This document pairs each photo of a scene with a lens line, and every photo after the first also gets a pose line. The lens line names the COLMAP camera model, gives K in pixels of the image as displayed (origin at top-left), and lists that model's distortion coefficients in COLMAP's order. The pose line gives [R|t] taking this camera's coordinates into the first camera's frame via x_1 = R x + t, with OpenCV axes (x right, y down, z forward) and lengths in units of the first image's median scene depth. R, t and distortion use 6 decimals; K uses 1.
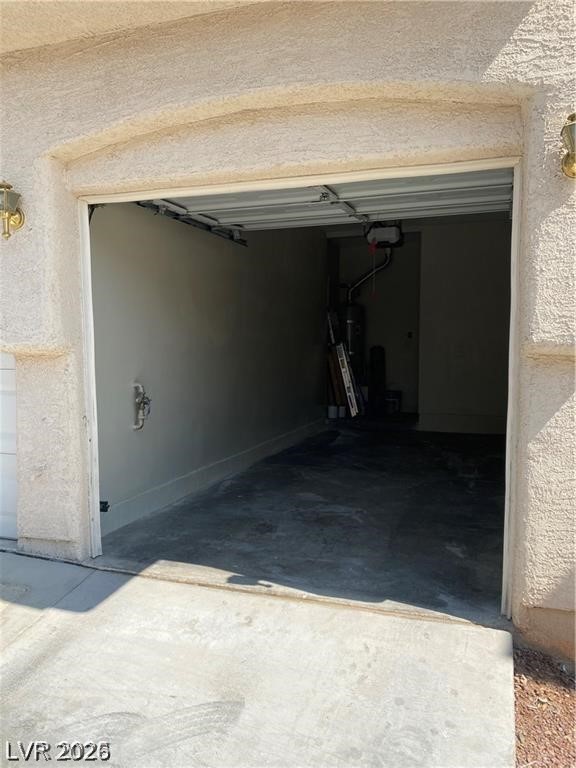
lens RADIAL K [[582.4, 0, 288.0], [0, 582.4, 384.0], [0, 0, 1]] dist [0.067486, -0.081348]
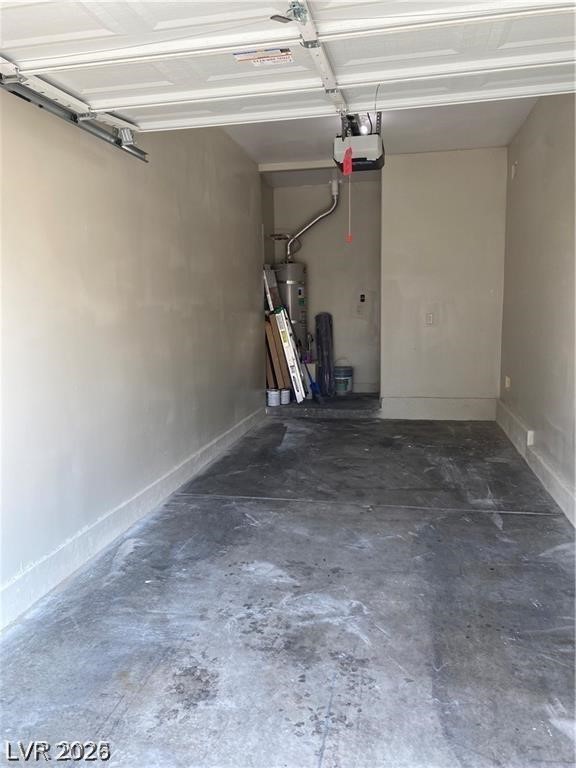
lens RADIAL K [[582.4, 0, 288.0], [0, 582.4, 384.0], [0, 0, 1]] dist [0.067486, -0.081348]
pose [[0.990781, -0.034698, 0.130958, -0.010655], [0.026127, 0.997437, 0.066615, -0.035087], [-0.132933, -0.062579, 0.989147, 0.326648]]
